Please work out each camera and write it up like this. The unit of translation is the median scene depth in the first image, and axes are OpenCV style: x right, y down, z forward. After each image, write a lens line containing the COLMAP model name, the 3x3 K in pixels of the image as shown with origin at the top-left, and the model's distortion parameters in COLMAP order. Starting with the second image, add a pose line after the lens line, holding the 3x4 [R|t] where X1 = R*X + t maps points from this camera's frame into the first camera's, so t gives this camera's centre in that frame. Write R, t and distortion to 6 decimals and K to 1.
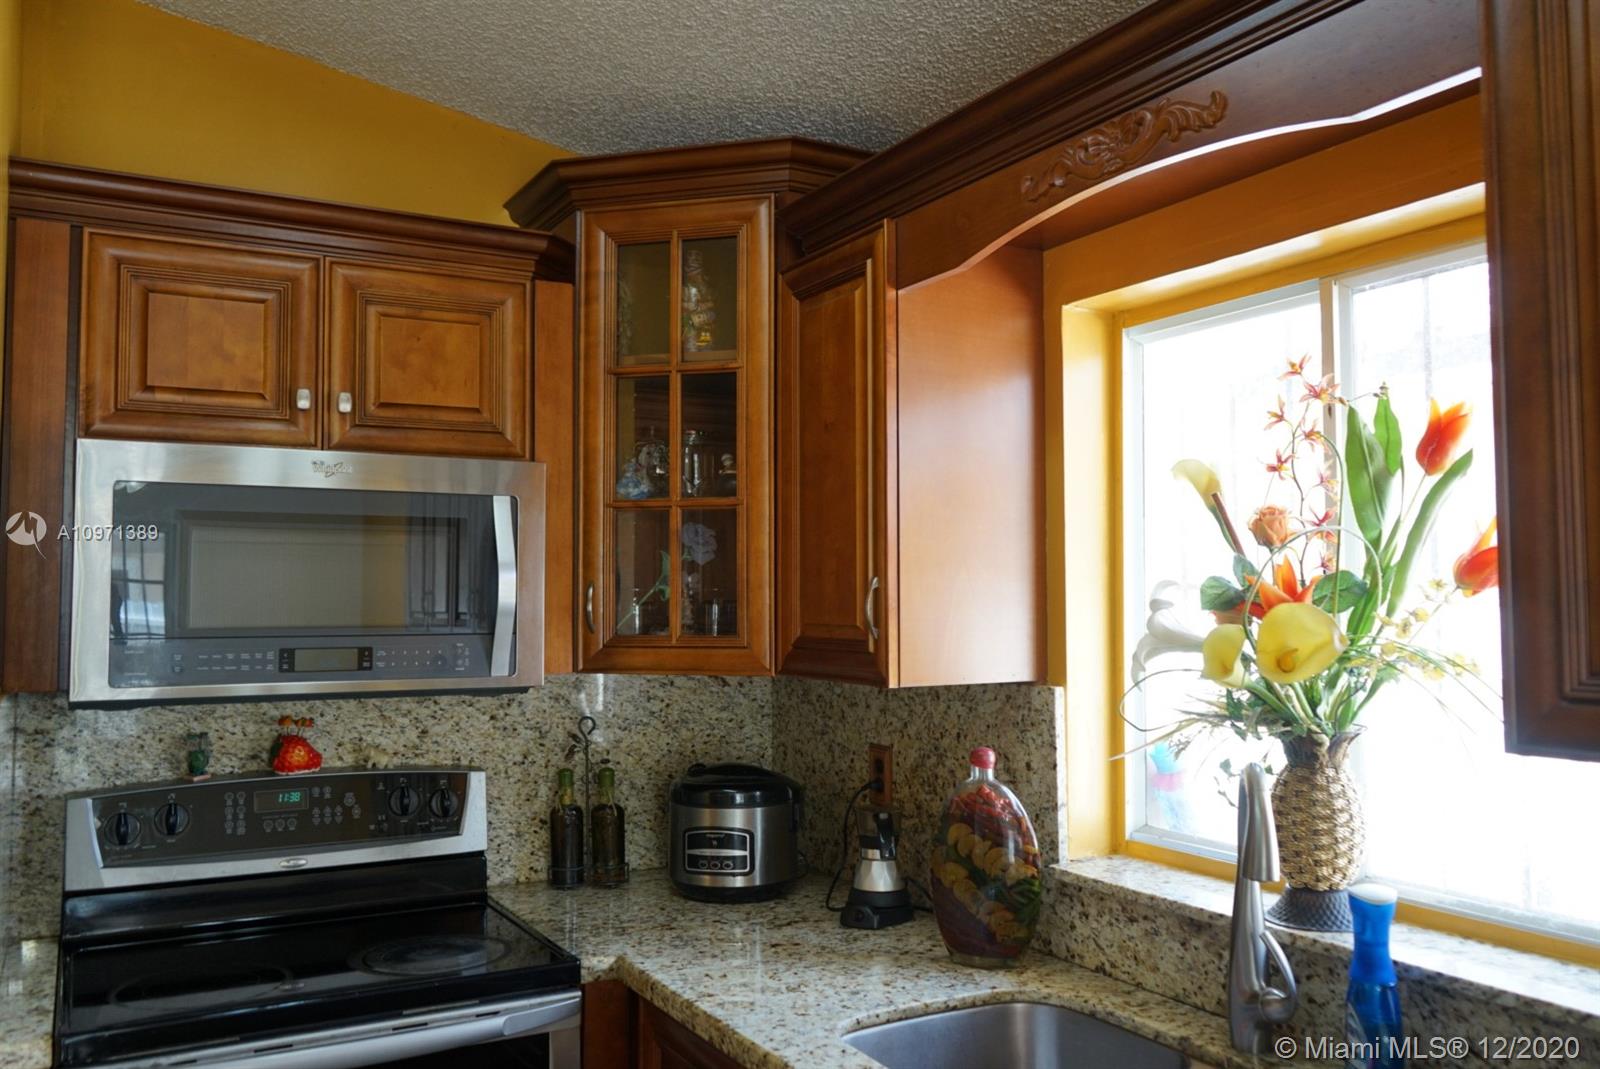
lens RADIAL K [[1273.9, 0, 795.4], [0, 1273.9, 532.1], [0, 0, 1]] dist [-0.013756, 0.012183]
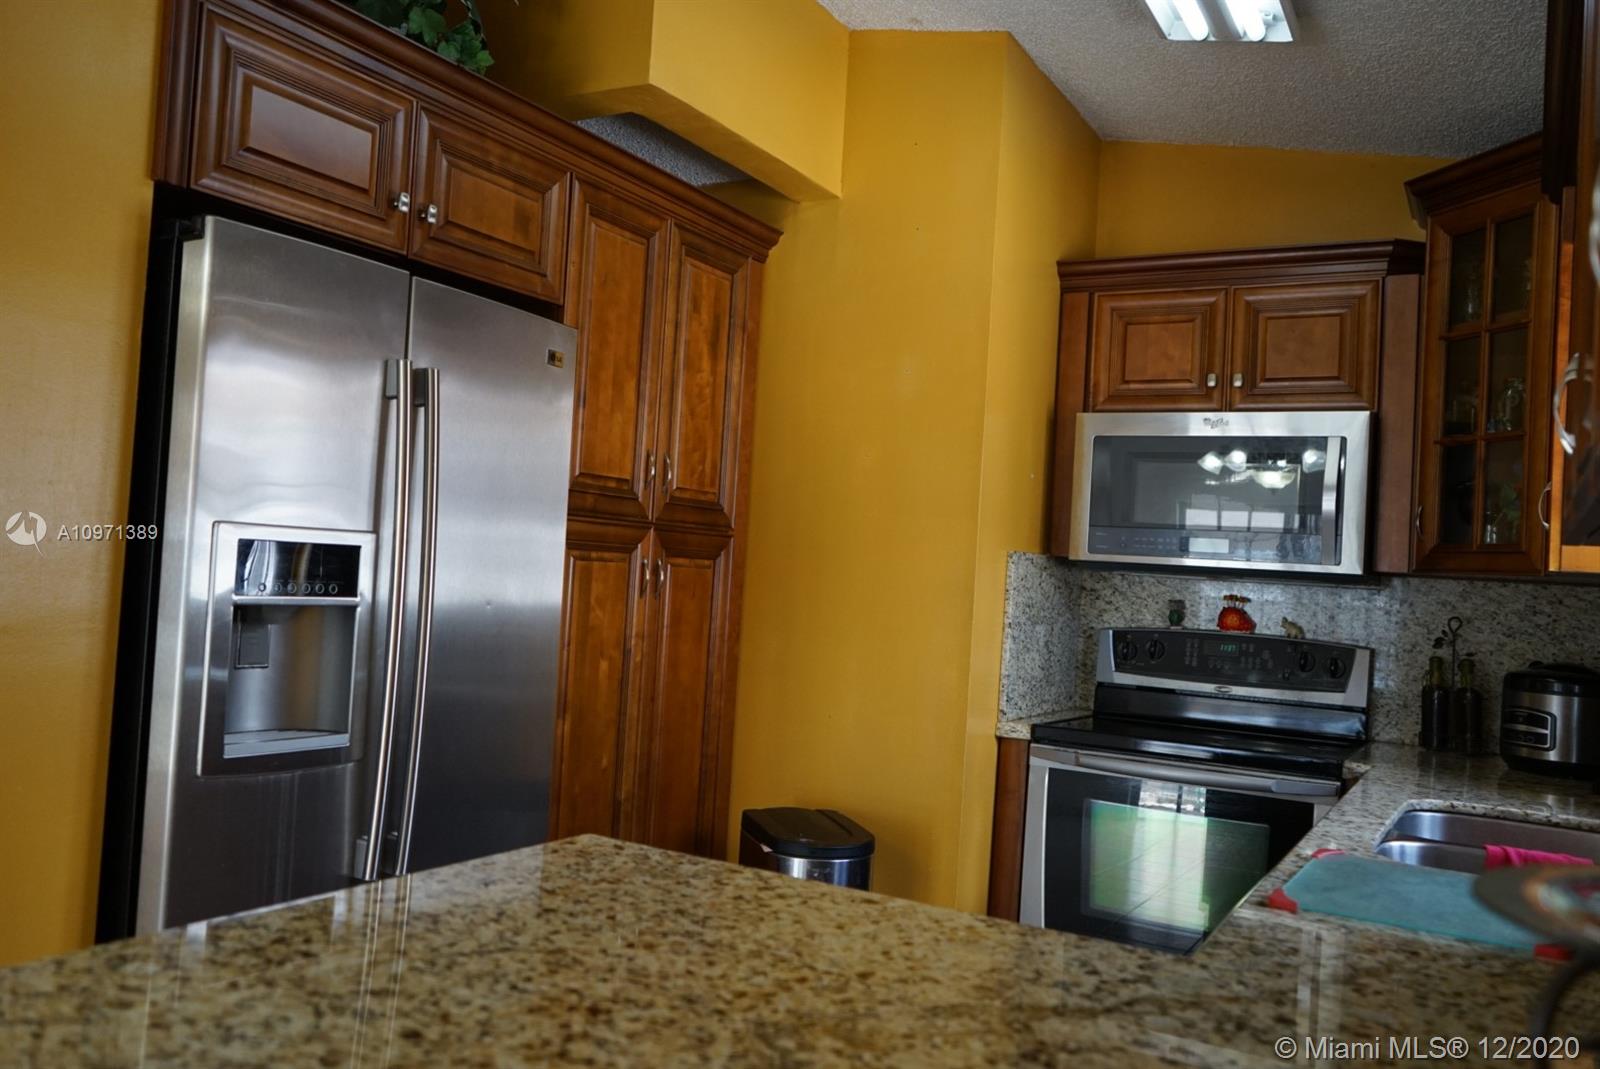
lens RADIAL K [[1273.9, 0, 799.4], [0, 1273.9, 525.8], [0, 0, 1]] dist [-0.013756, 0.012183]
pose [[0.518943, 0.004520, -0.854797, 0.619791], [-0.020940, 0.999753, -0.007426, 0.086516], [0.854552, 0.021753, 0.518909, -0.211726]]
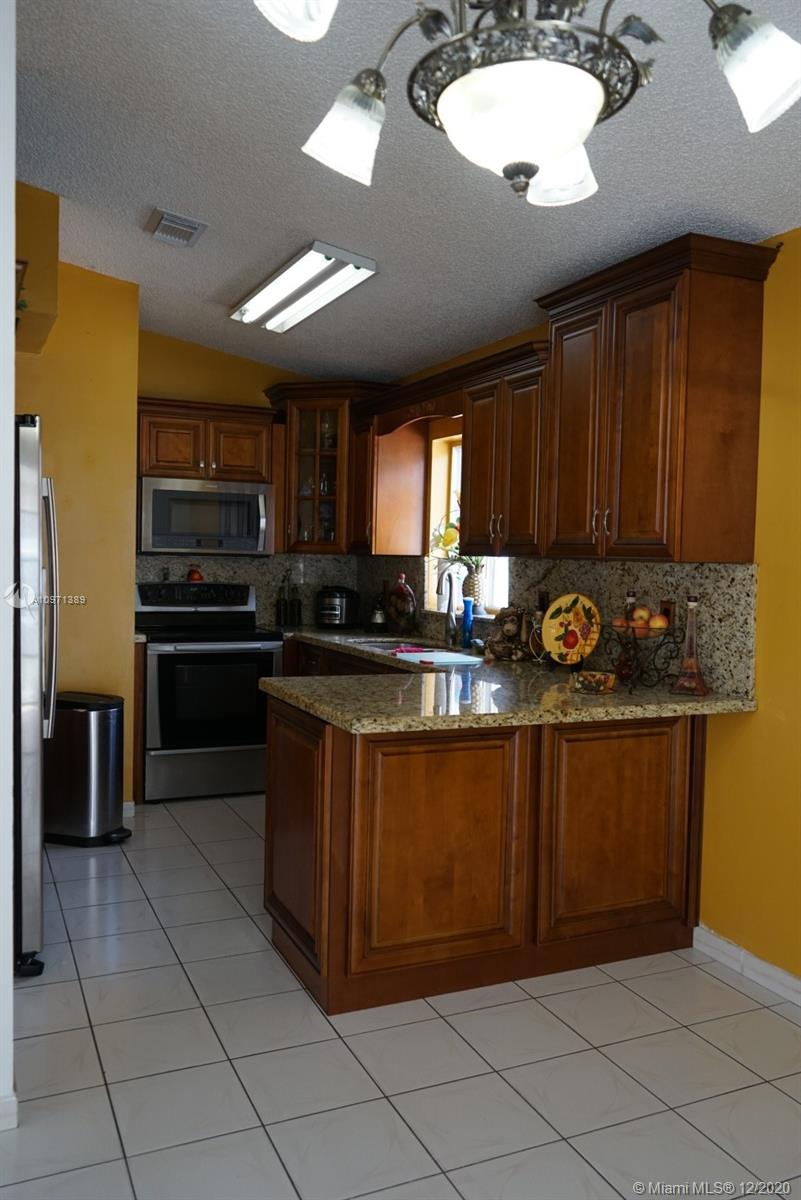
lens RADIAL K [[955.4, 0, 410.6], [0, 955.4, 600.4], [0, 0, 1]] dist [-0.013756, 0.012183]
pose [[0.997261, 0.028944, -0.068065, 0.297796], [-0.022320, 0.995116, 0.096152, -0.003258], [0.070515, -0.094369, 0.993037, -1.309315]]
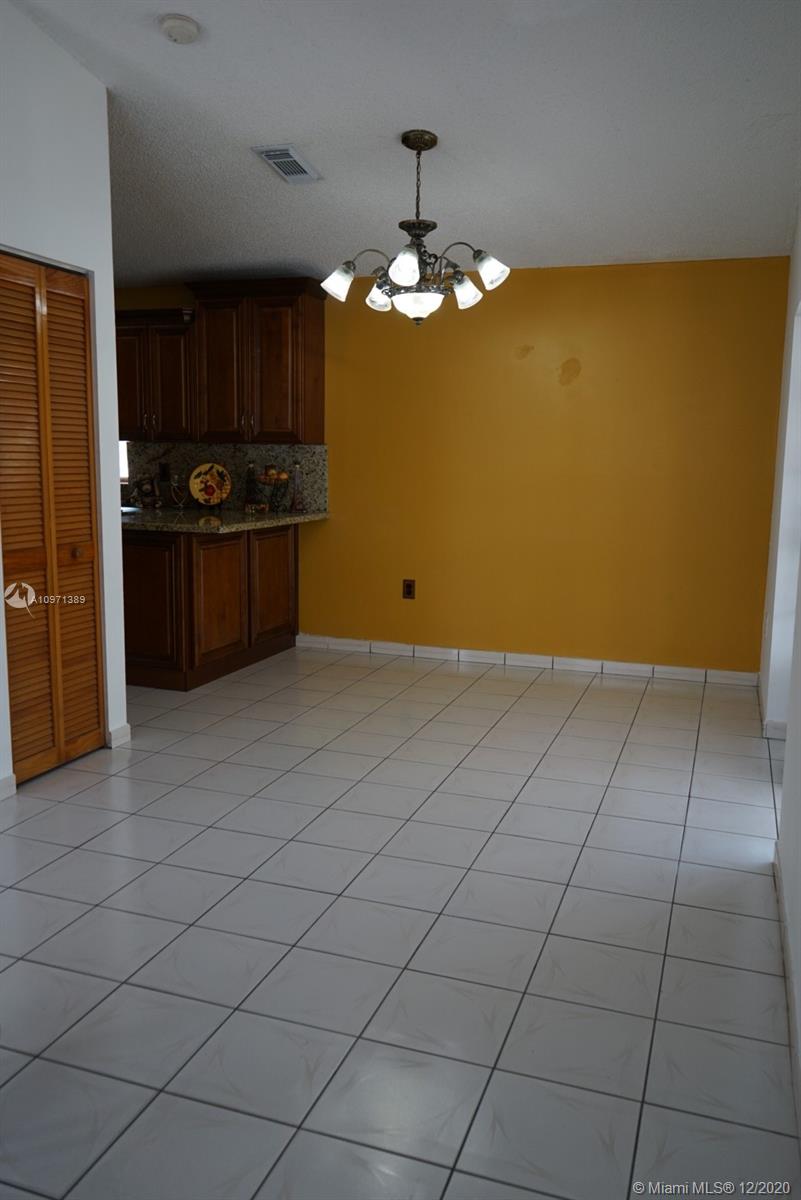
lens RADIAL K [[955.4, 0, 399.5], [0, 955.4, 603.0], [0, 0, 1]] dist [-0.013756, 0.012183]
pose [[0.742486, -0.092530, 0.663440, -0.936277], [-0.049369, 0.980161, 0.191954, -0.024550], [-0.668040, -0.175277, 0.723188, -2.071566]]
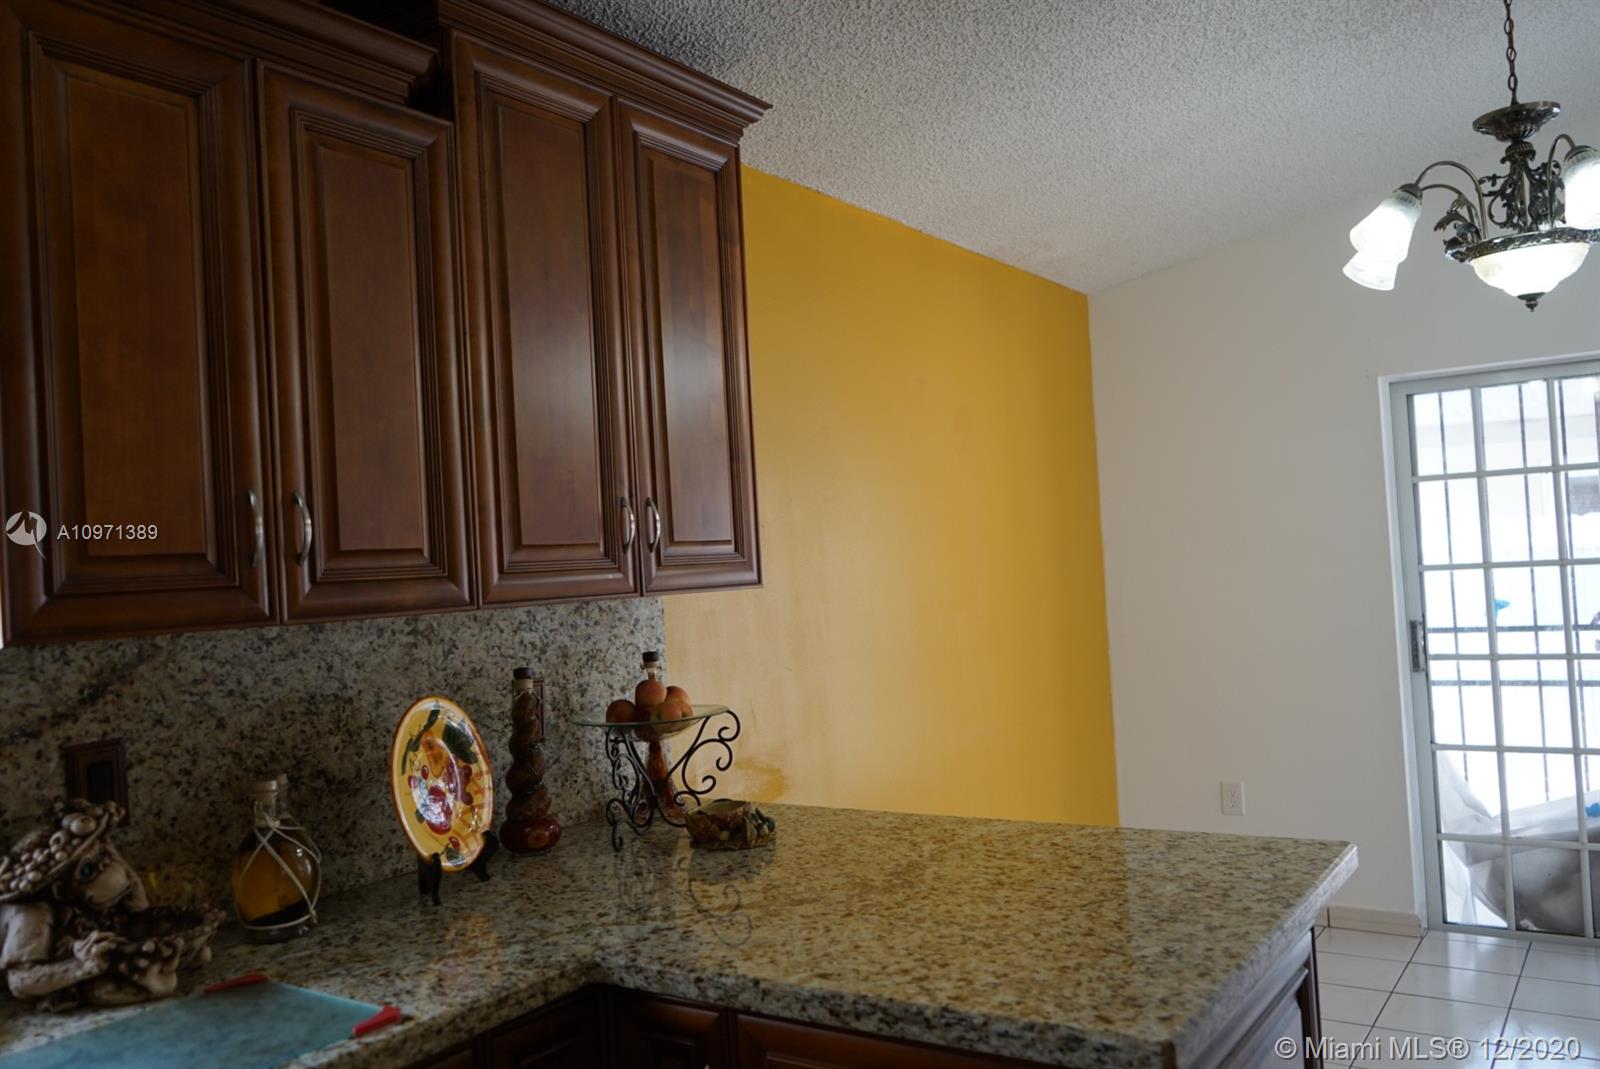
lens RADIAL K [[1273.9, 0, 800.8], [0, 1273.9, 528.1], [0, 0, 1]] dist [-0.013756, 0.012183]
pose [[-0.452268, 0.054995, 0.890185, -0.406993], [0.014797, 0.998422, -0.054165, 0.066251], [-0.891759, -0.011325, -0.452368, 0.406397]]
